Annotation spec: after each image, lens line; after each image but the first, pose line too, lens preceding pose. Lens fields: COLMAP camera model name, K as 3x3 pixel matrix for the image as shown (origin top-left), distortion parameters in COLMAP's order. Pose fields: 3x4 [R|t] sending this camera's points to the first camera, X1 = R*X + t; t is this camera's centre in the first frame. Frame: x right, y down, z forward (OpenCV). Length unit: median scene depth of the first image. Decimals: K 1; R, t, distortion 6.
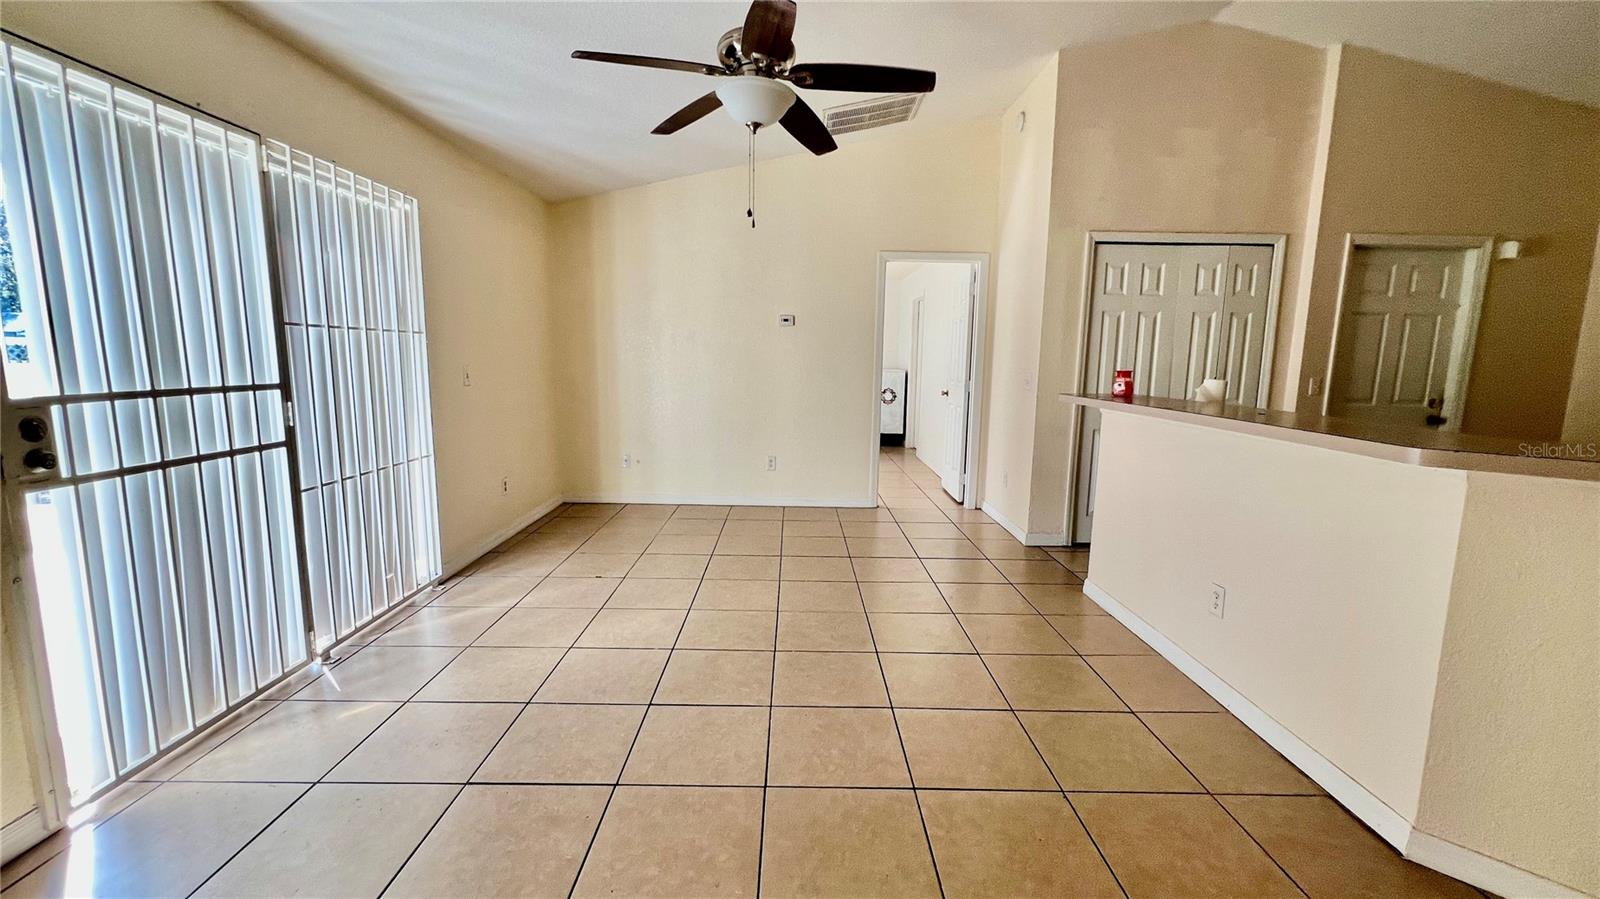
lens RADIAL K [[637.9, 0, 809.5], [0, 637.9, 442.3], [0, 0, 1]] dist [-0.001199, 0.000793]
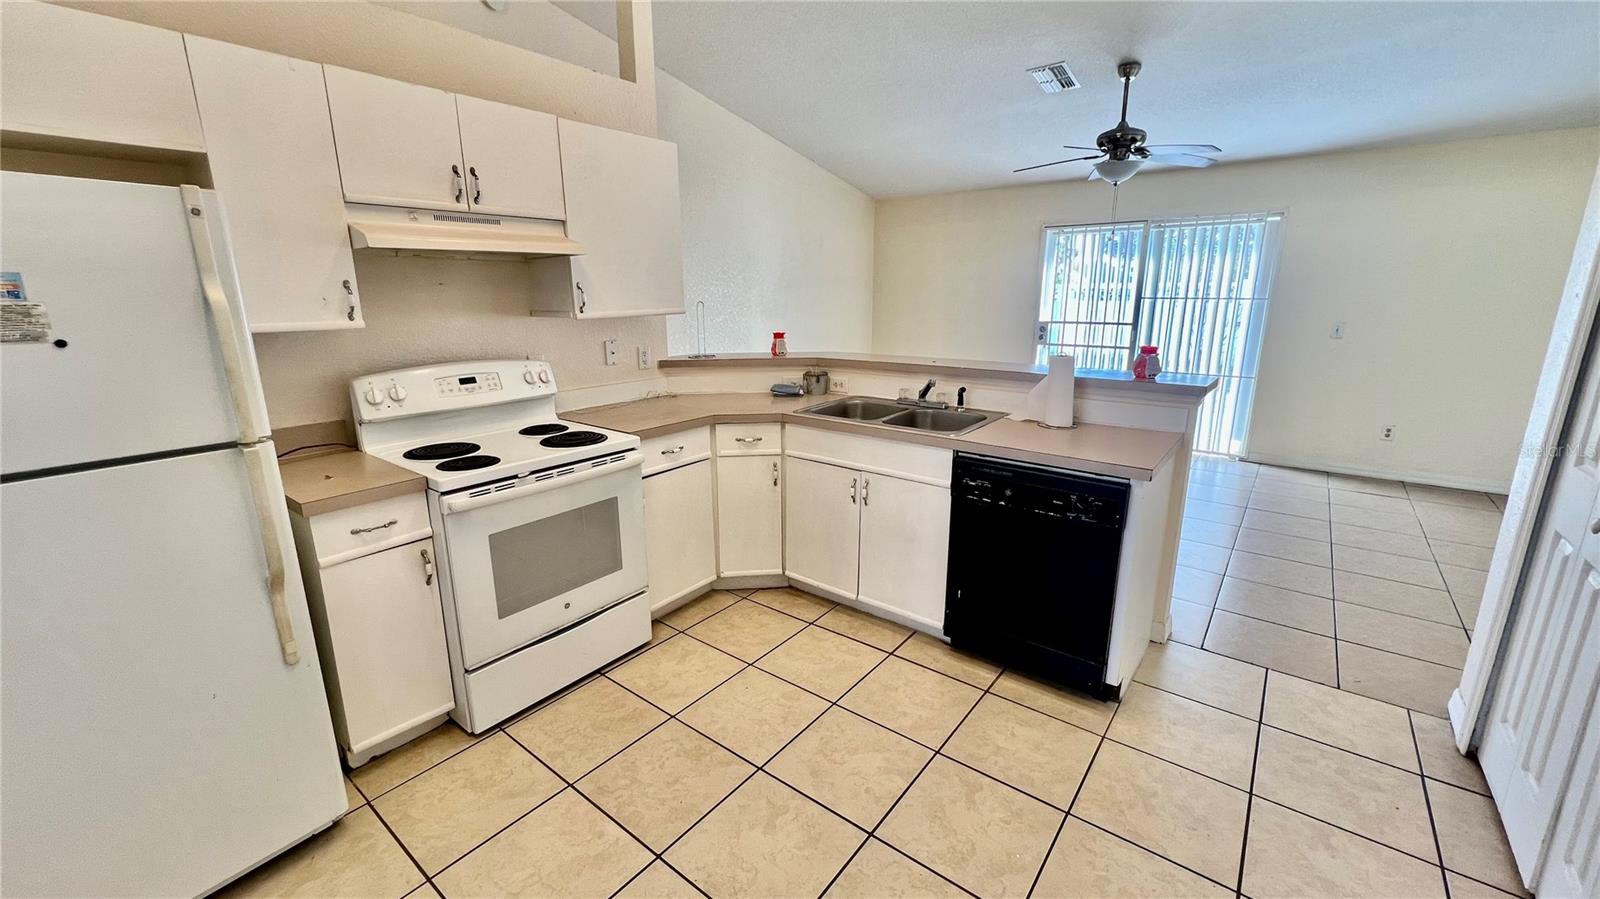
lens RADIAL K [[637.9, 0, 797.7], [0, 637.9, 444.2], [0, 0, 1]] dist [-0.001199, 0.000793]
pose [[-0.612699, 0.168945, -0.772047, 1.798143], [-0.115948, 0.947098, 0.299268, -0.221072], [0.781765, 0.272878, -0.560697, 1.400579]]
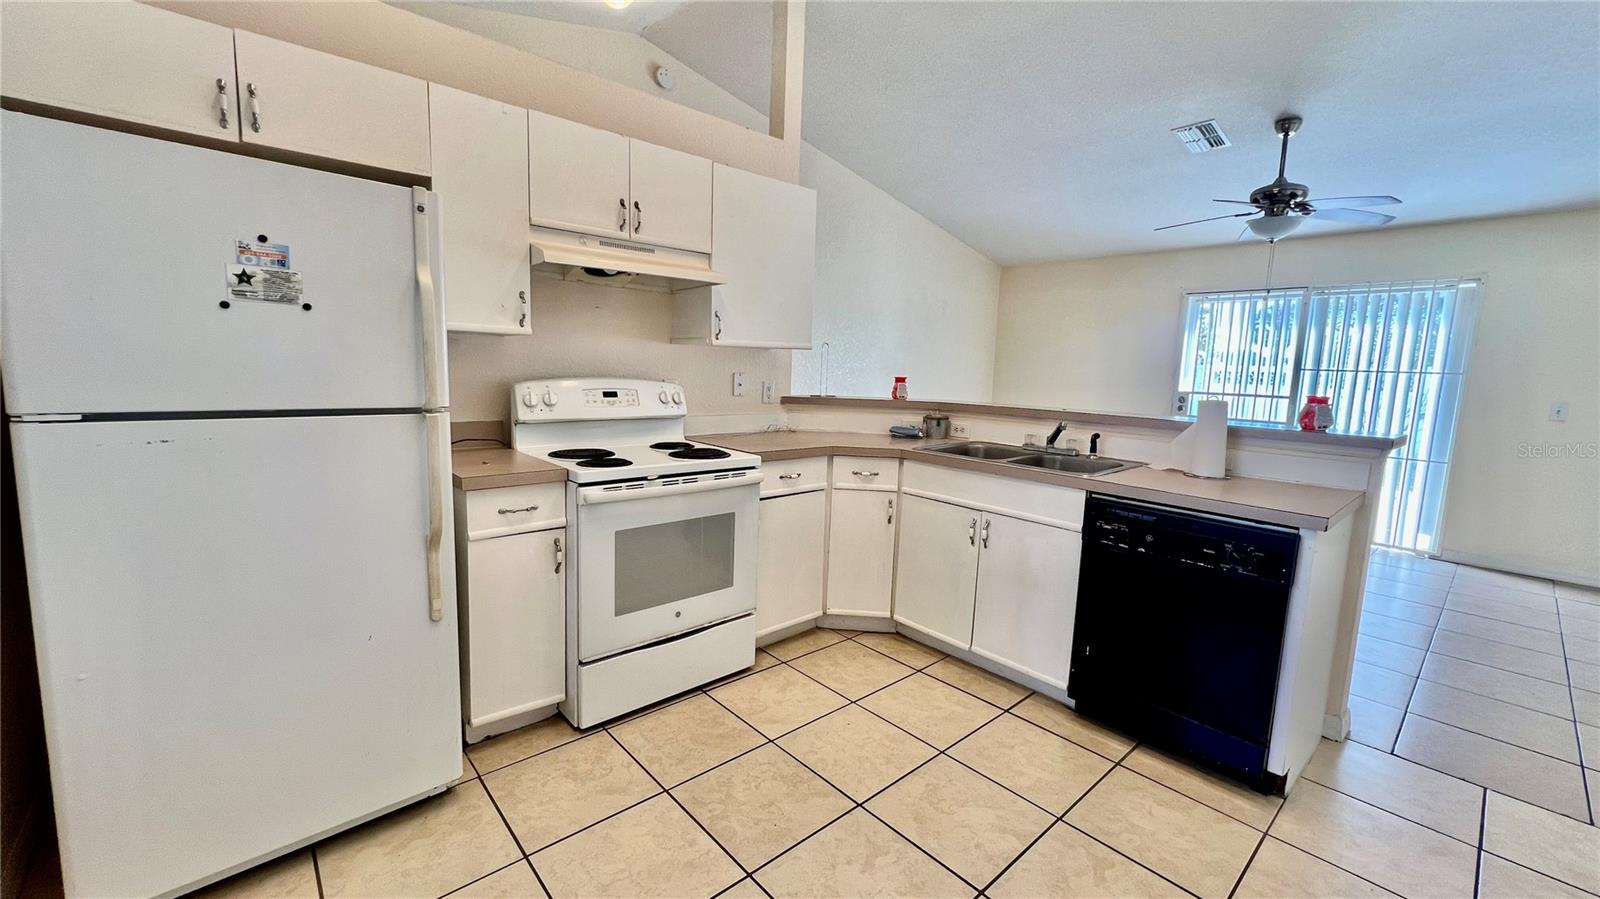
lens RADIAL K [[637.9, 0, 798.1], [0, 637.9, 444.7], [0, 0, 1]] dist [-0.001199, 0.000793]
pose [[-0.740724, 0.038638, -0.670697, 1.816593], [-0.141176, 0.967100, 0.211629, -0.148060], [0.656808, 0.251445, -0.710900, 1.404027]]
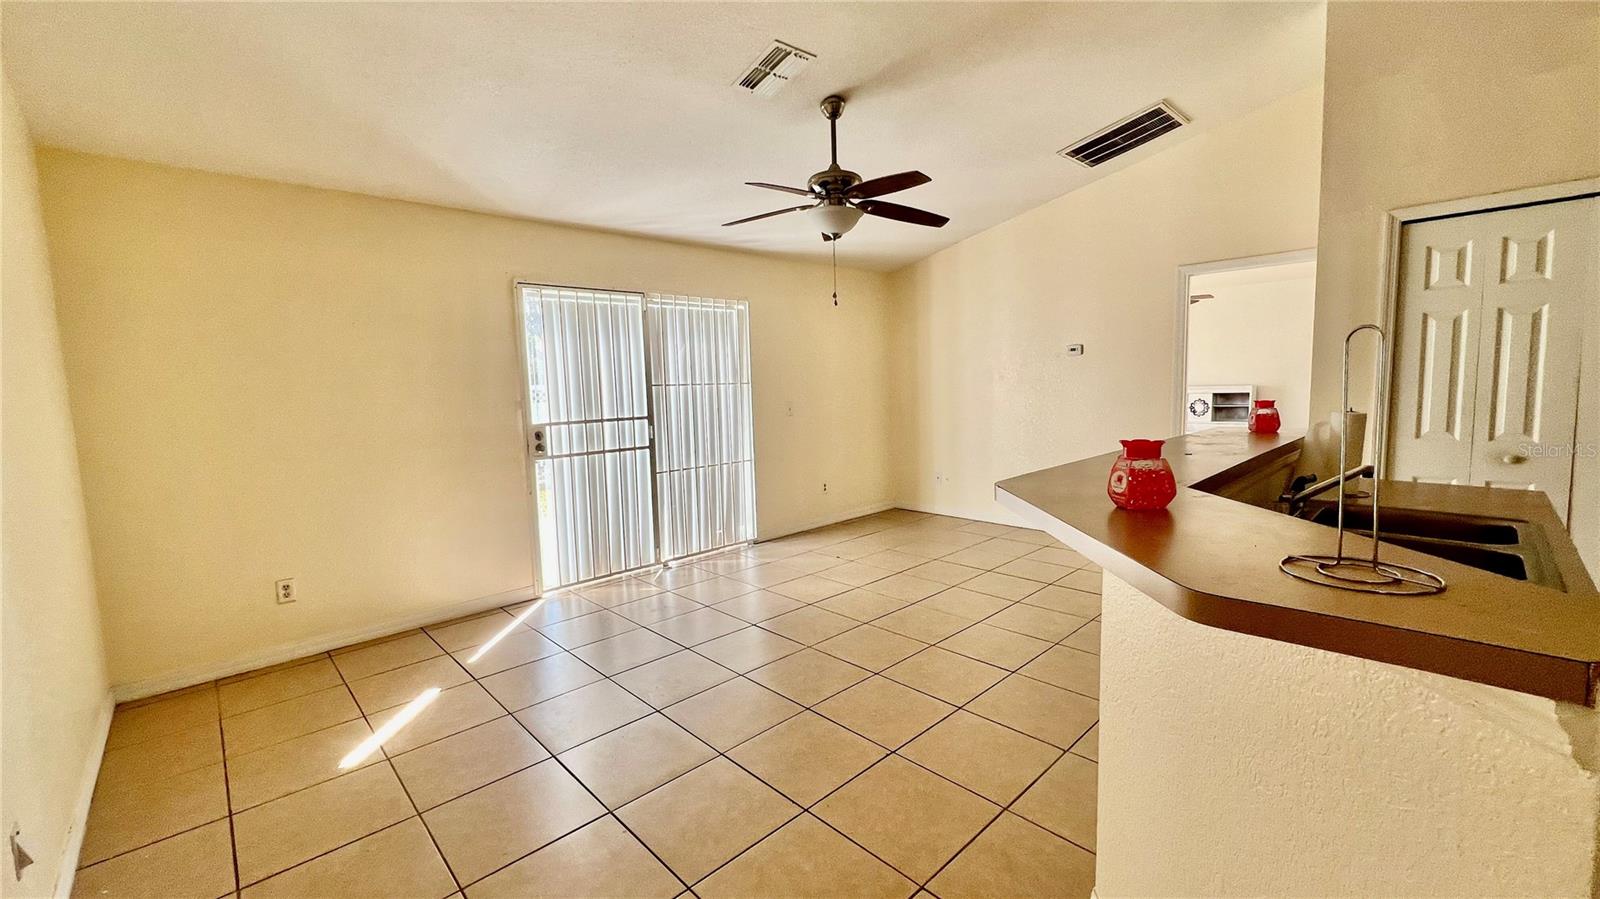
lens RADIAL K [[637.9, 0, 807.3], [0, 637.9, 445.1], [0, 0, 1]] dist [-0.001199, 0.000793]
pose [[0.692022, 0.032566, -0.721141, 0.861461], [-0.058618, 0.998218, -0.011172, -0.010786], [0.719492, 0.050003, 0.692698, 0.005880]]
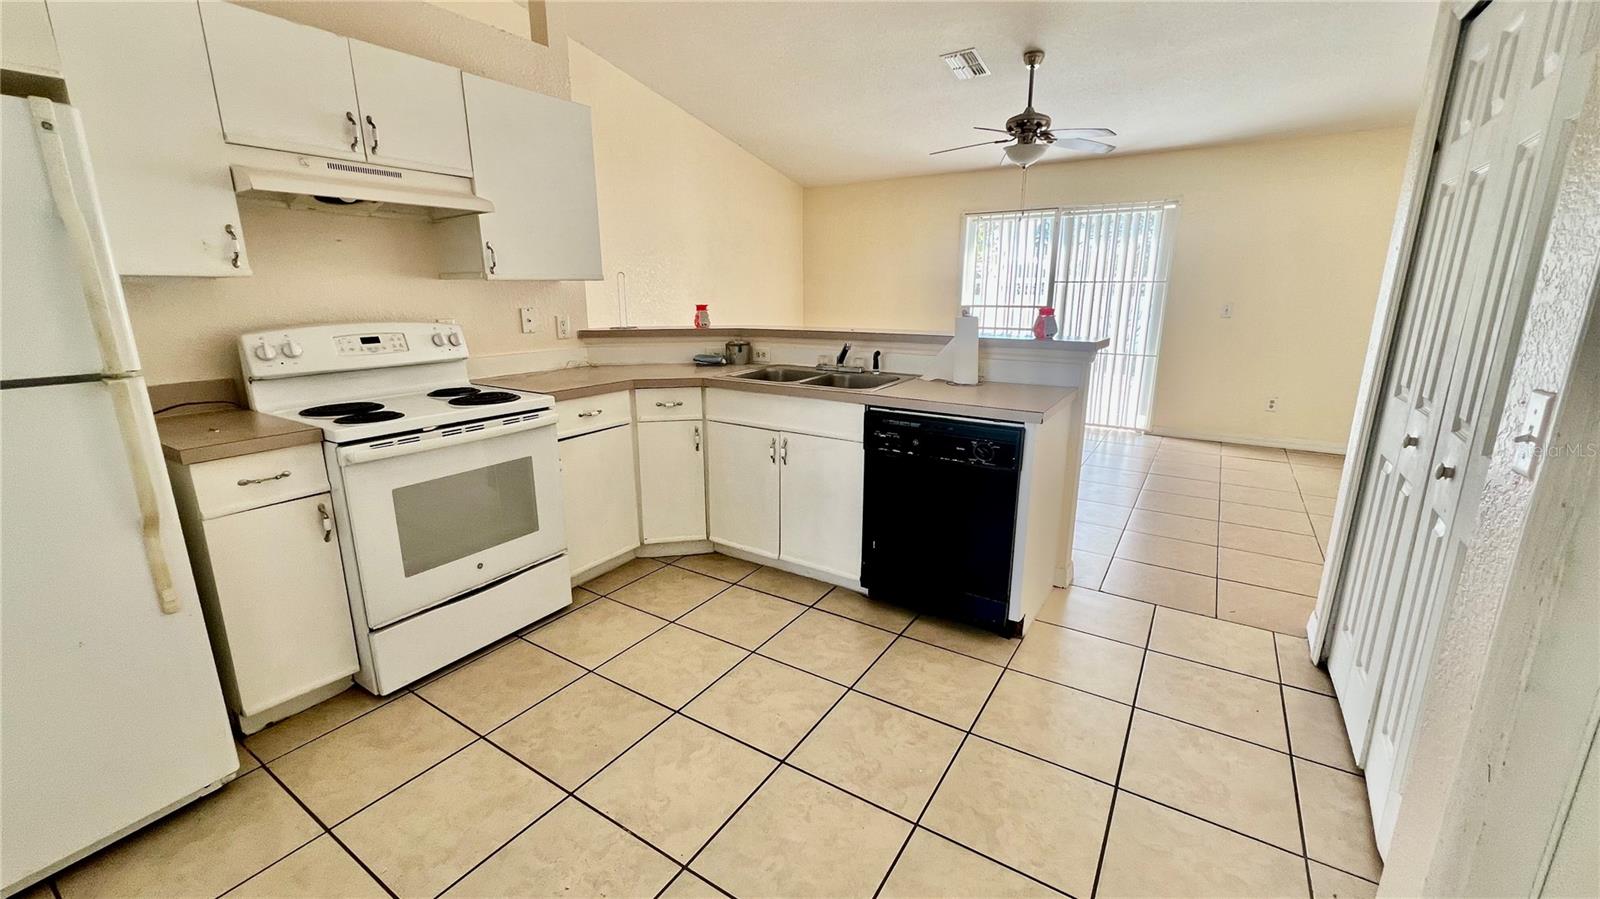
lens RADIAL K [[637.9, 0, 796.9], [0, 637.9, 444.4], [0, 0, 1]] dist [-0.001199, 0.000793]
pose [[-0.537915, 0.179808, -0.823599, 1.803752], [-0.125819, 0.948920, 0.289344, -0.168744], [0.833557, 0.259267, -0.487816, 1.461112]]
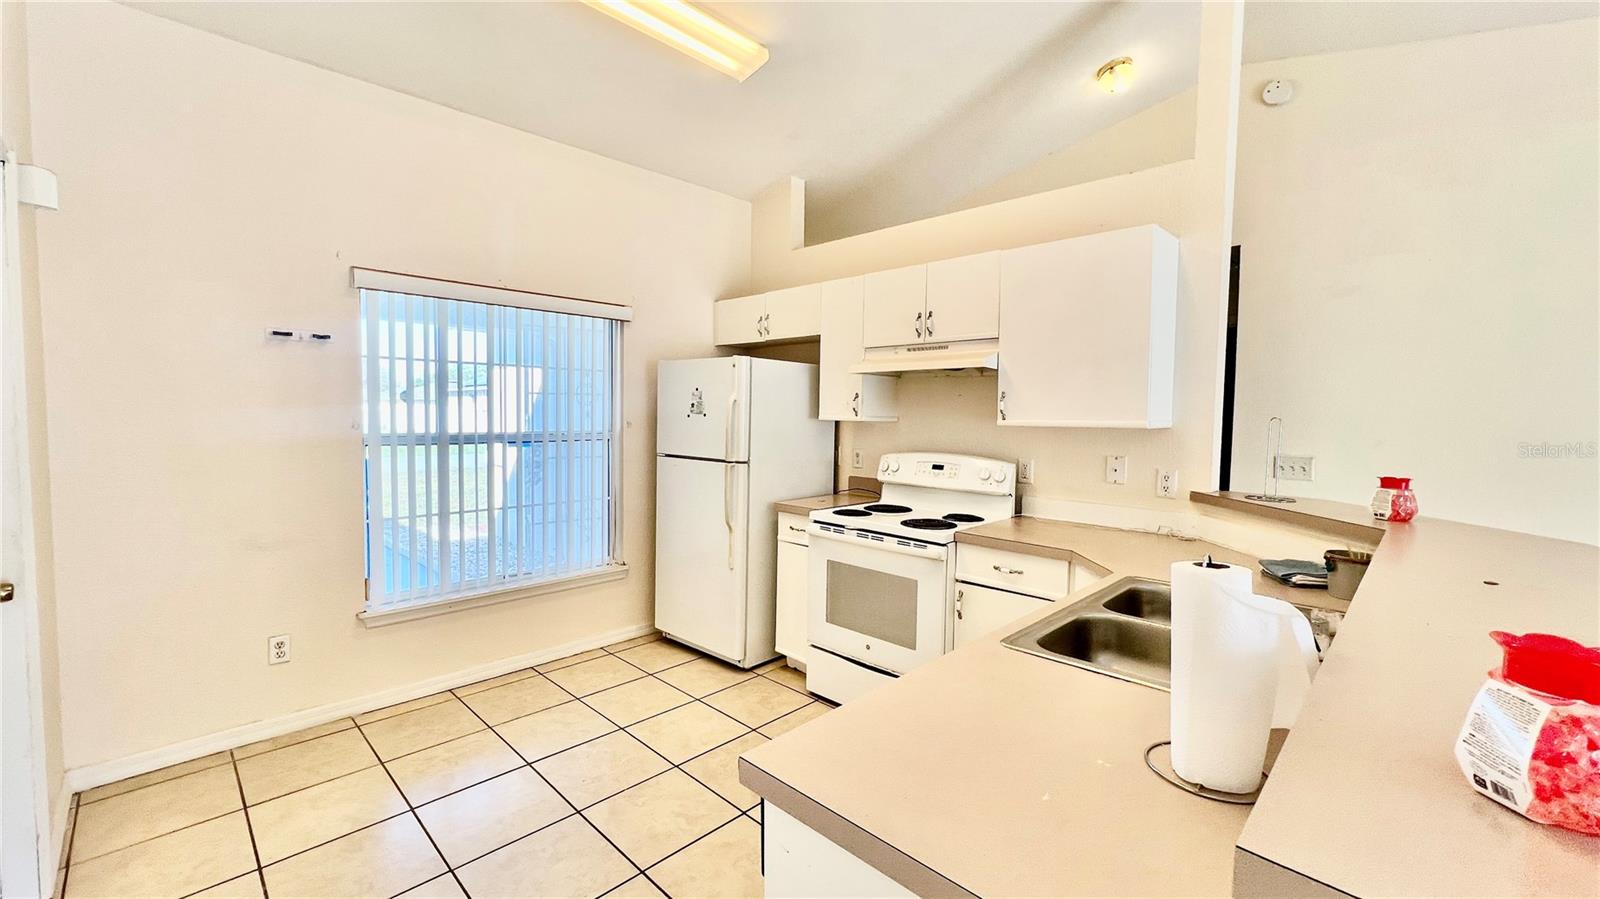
lens RADIAL K [[637.9, 0, 793.9], [0, 637.9, 443.1], [0, 0, 1]] dist [-0.001199, 0.000793]
pose [[-0.716028, -0.065956, 0.694949, 0.657614], [0.066586, 0.984534, 0.162046, -0.234437], [-0.694889, 0.162304, -0.700562, 1.513771]]
